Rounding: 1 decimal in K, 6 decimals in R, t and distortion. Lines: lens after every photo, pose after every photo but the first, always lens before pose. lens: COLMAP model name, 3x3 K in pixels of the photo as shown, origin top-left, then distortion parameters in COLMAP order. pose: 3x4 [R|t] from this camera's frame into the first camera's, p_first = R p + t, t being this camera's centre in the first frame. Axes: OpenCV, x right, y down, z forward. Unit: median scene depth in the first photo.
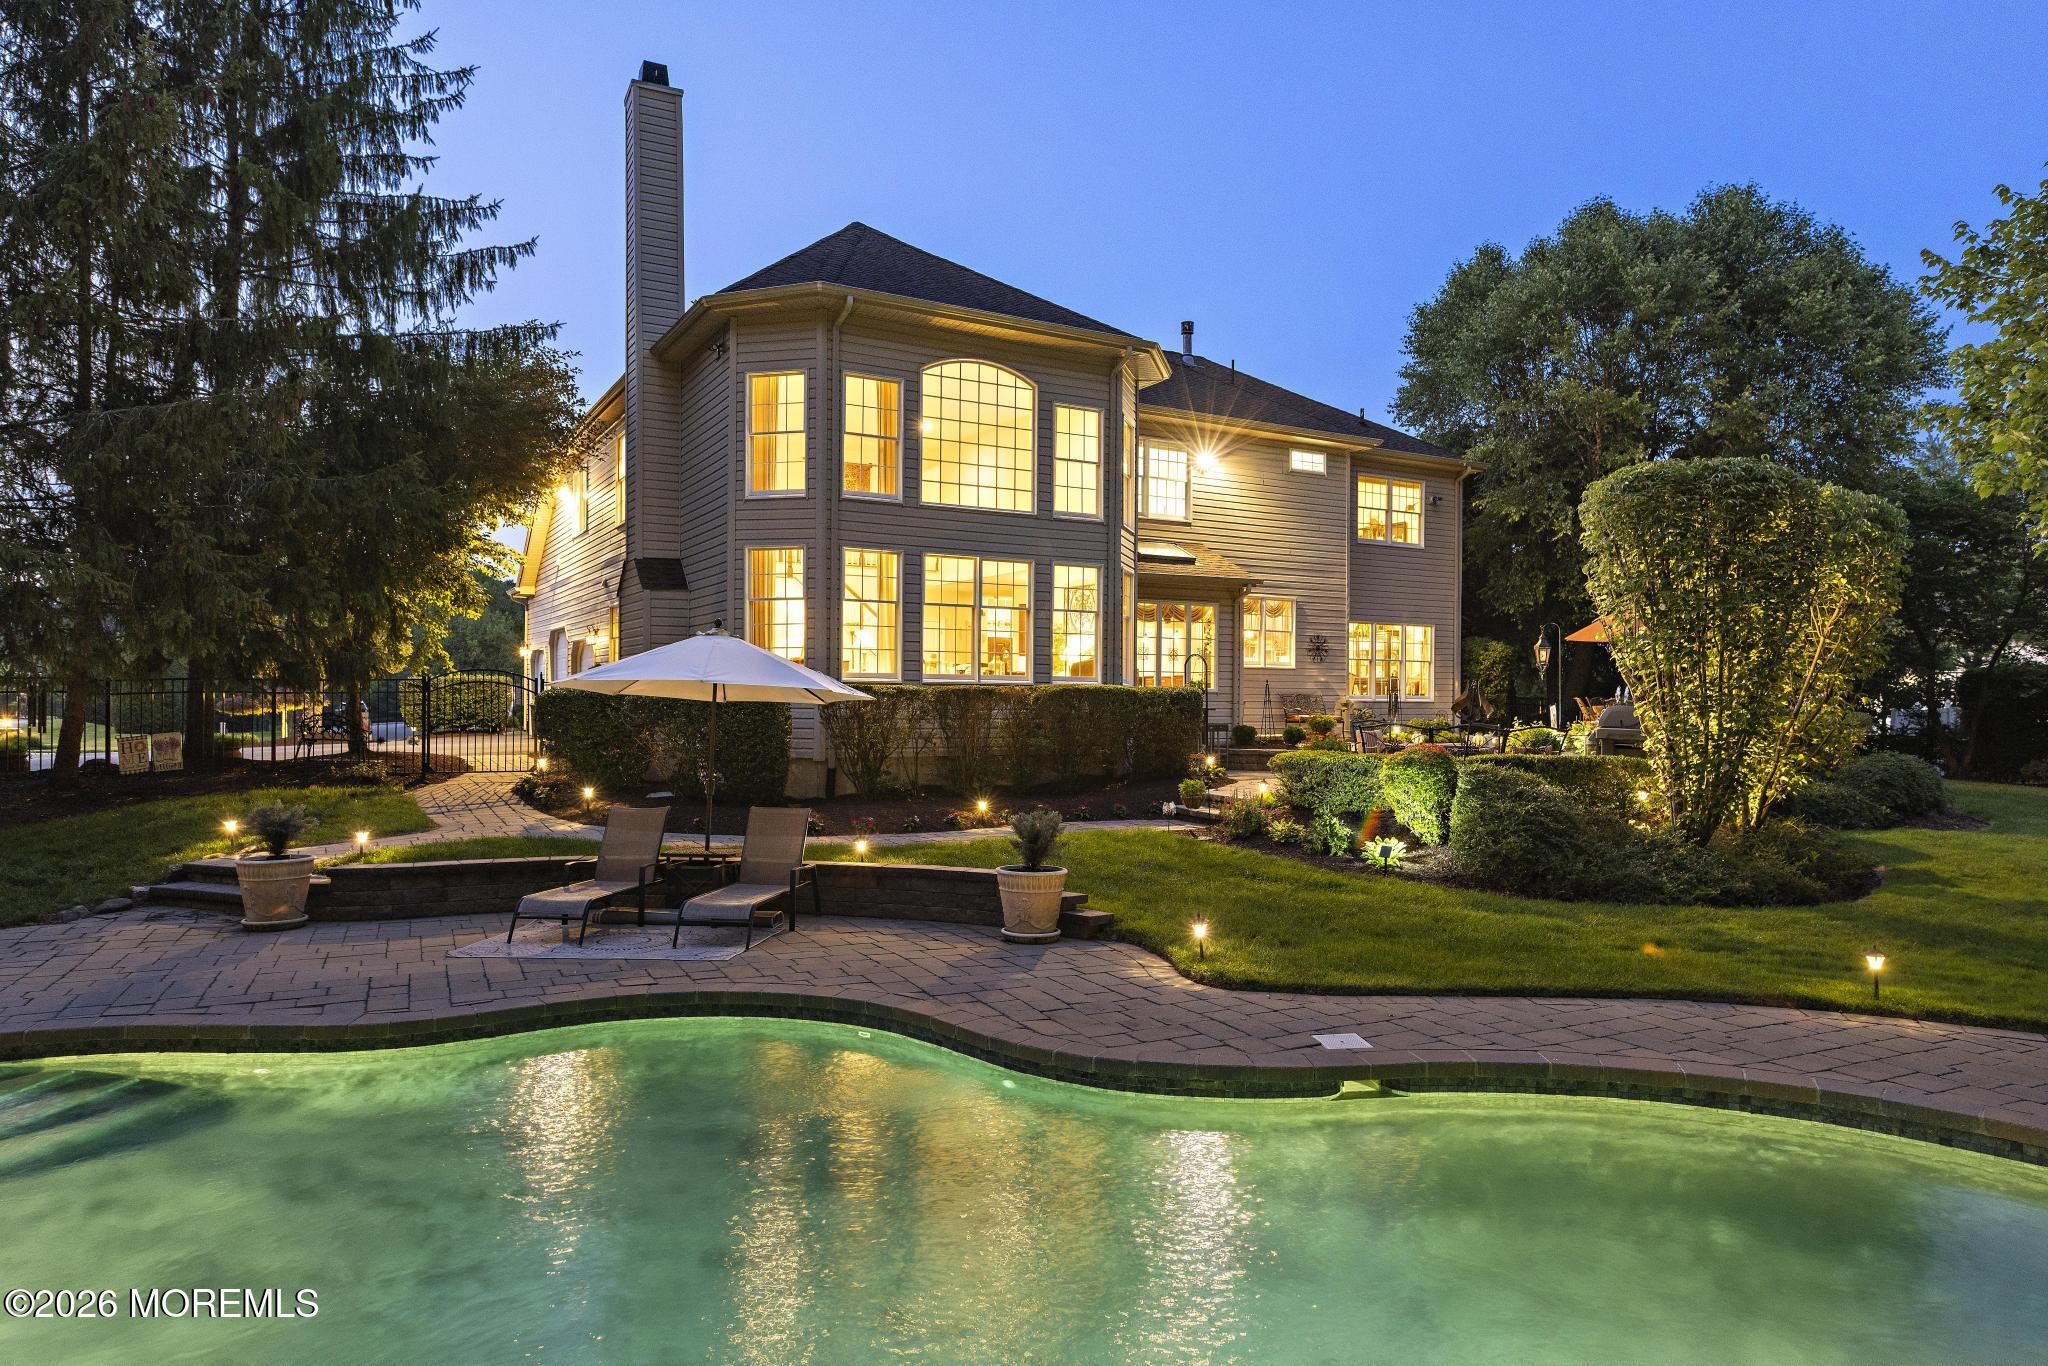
lens RADIAL K [[1238.2, 0, 1026.1], [0, 1238.2, 683.6], [0, 0, 1]] dist [0.009767, -0.002908]
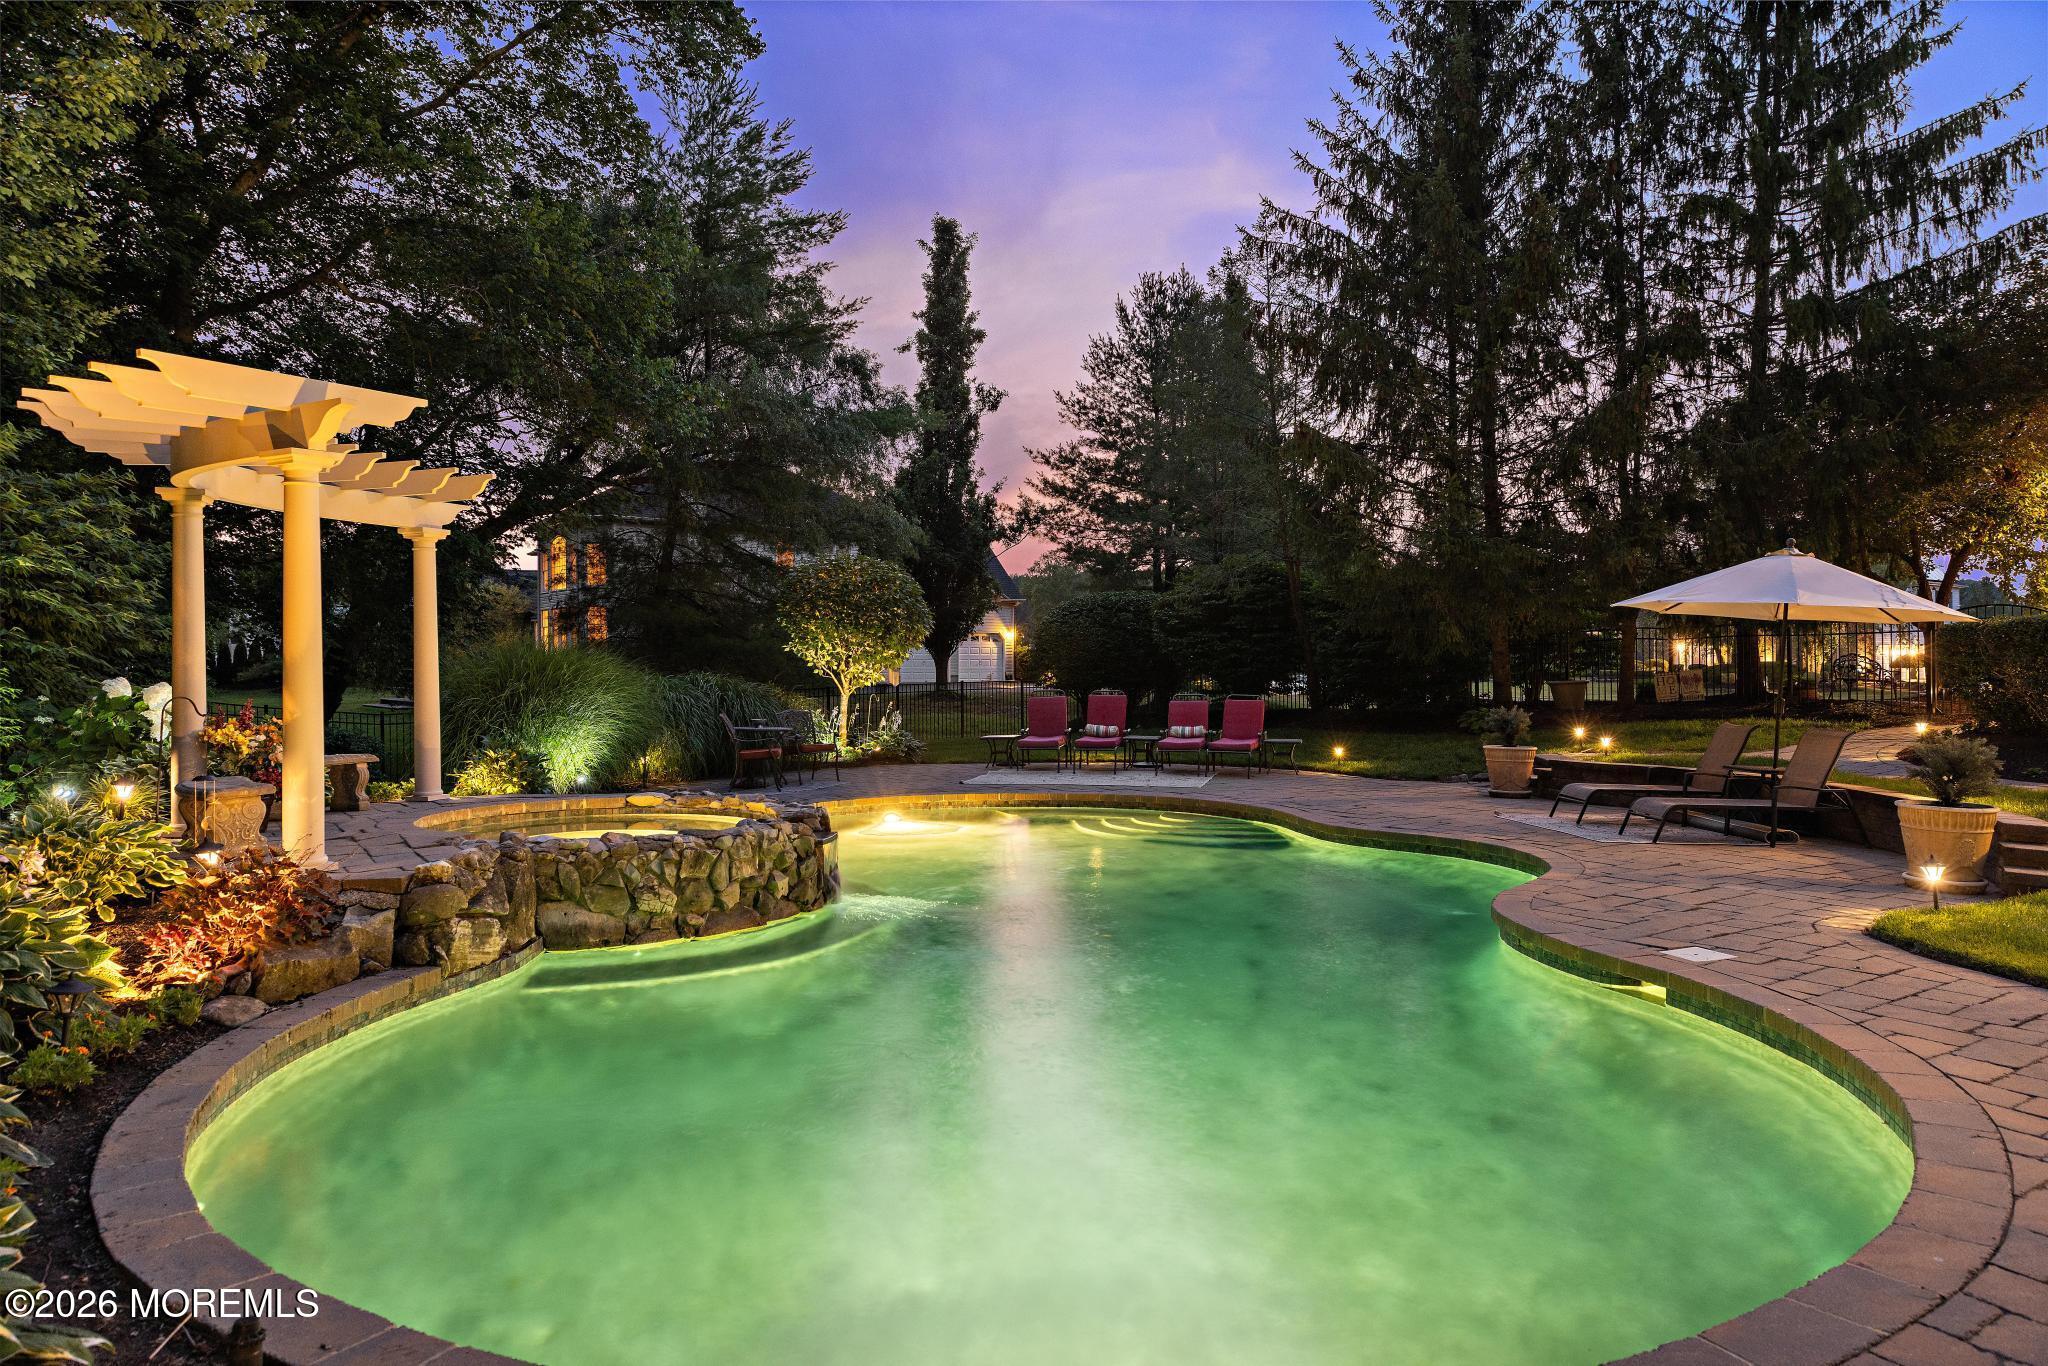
lens RADIAL K [[1317.2, 0, 1038.0], [0, 1317.2, 673.1], [0, 0, 1]] dist [0.006892, 0.000580]
pose [[0.163475, -0.001196, -0.986547, 0.467046], [0.015837, 0.999874, 0.001412, 0.030264], [0.986420, -0.015855, 0.163473, 0.151691]]
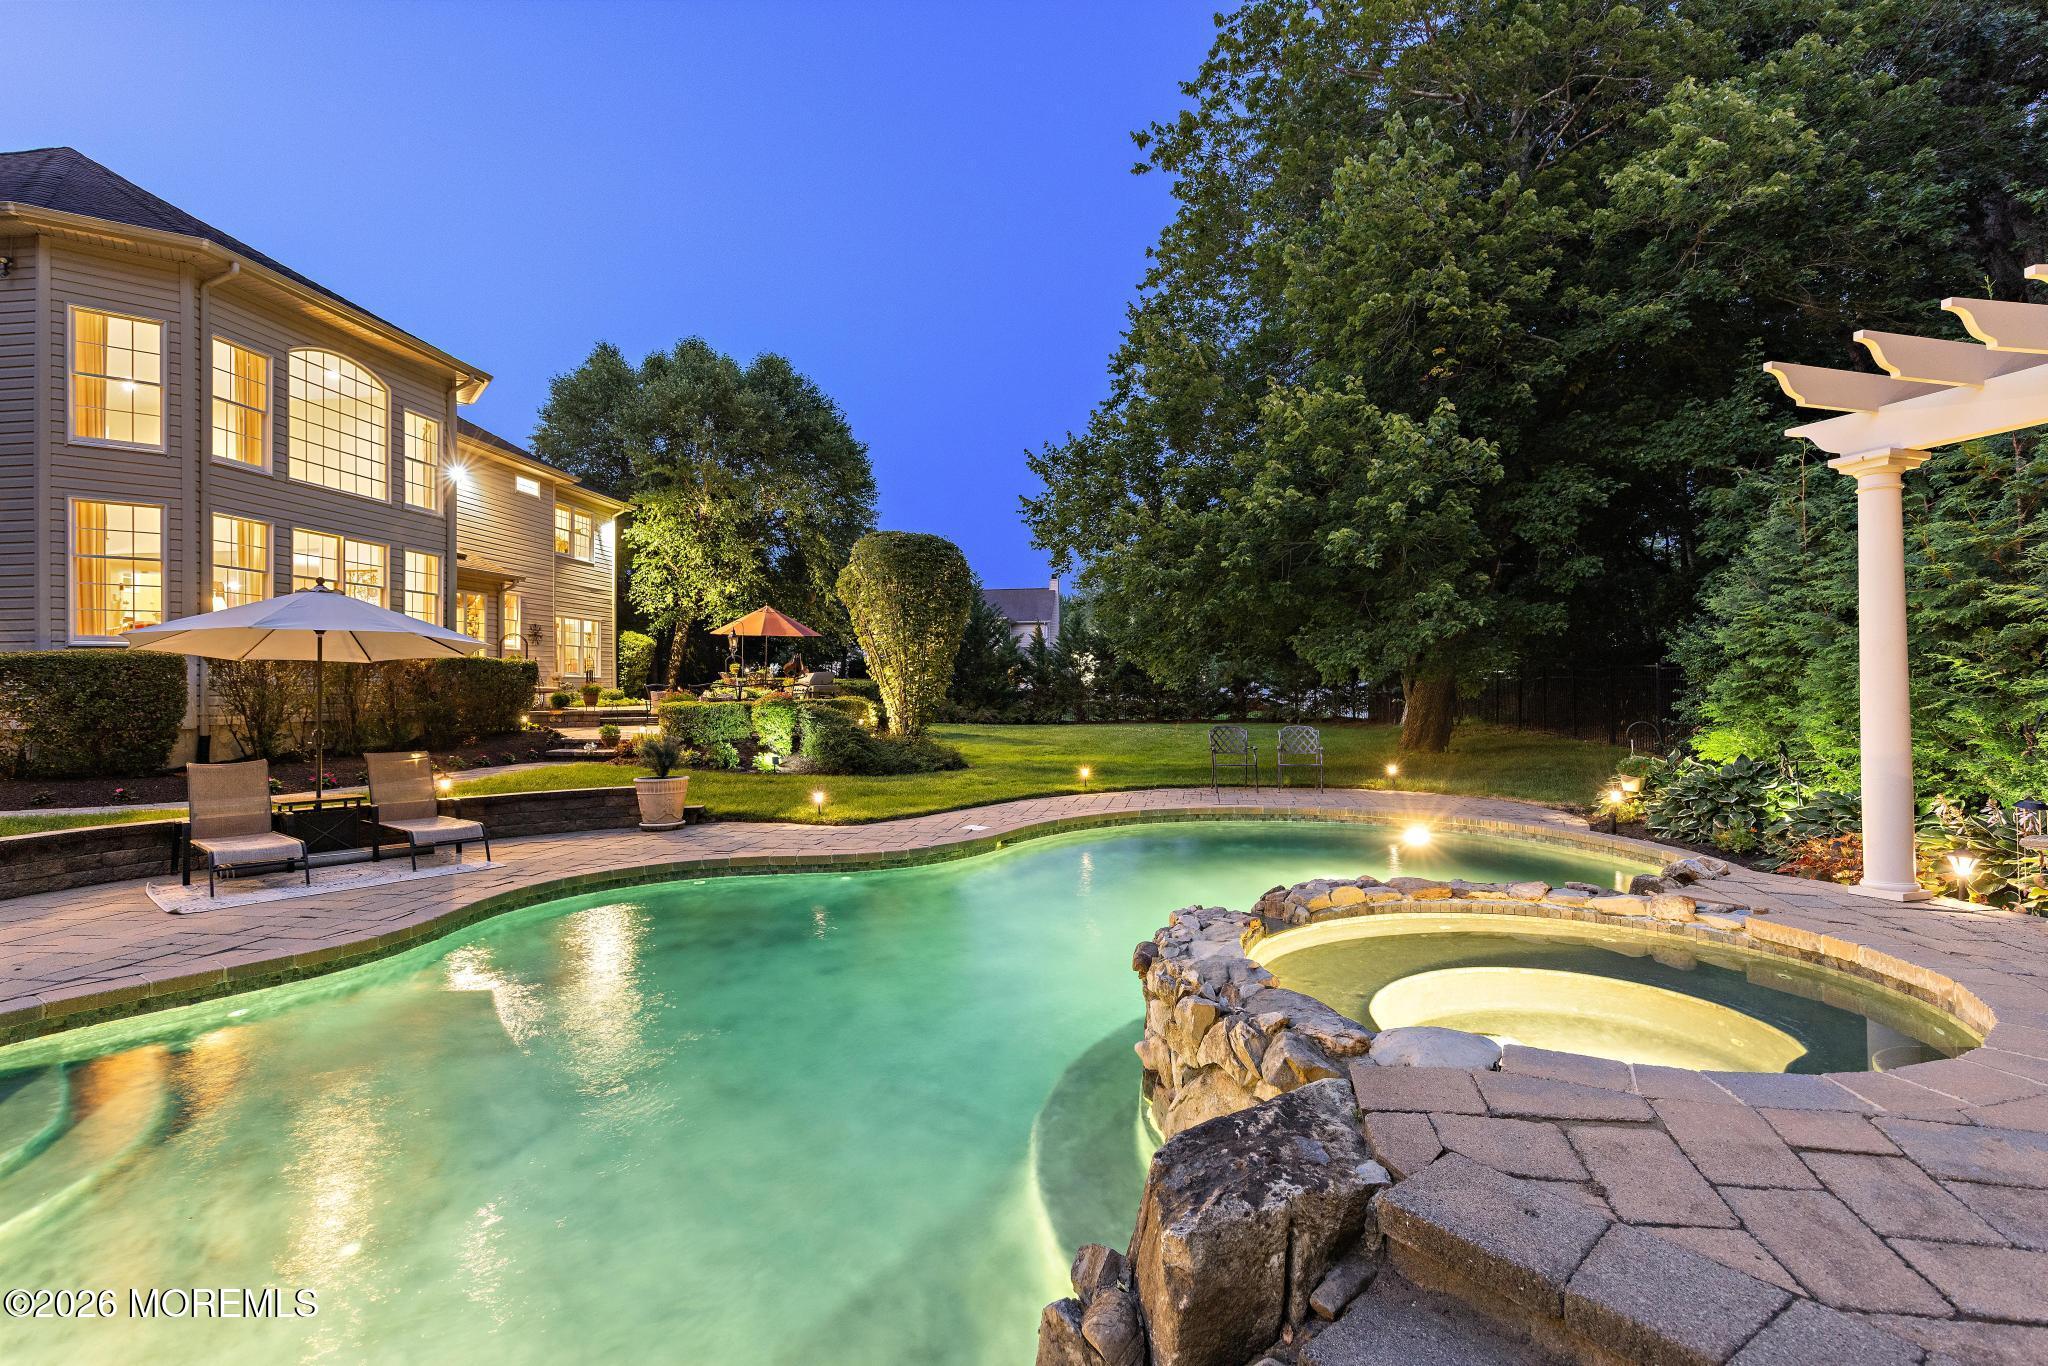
lens RADIAL K [[942.7, 0, 1028.1], [0, 942.7, 676.8], [0, 0, 1]] dist [0.004265, 0.000157]
pose [[0.591997, -0.003876, 0.805931, -0.359705], [0.003710, 0.999991, 0.002084, 0.021615], [-0.805931, 0.001756, 0.592006, 0.028910]]
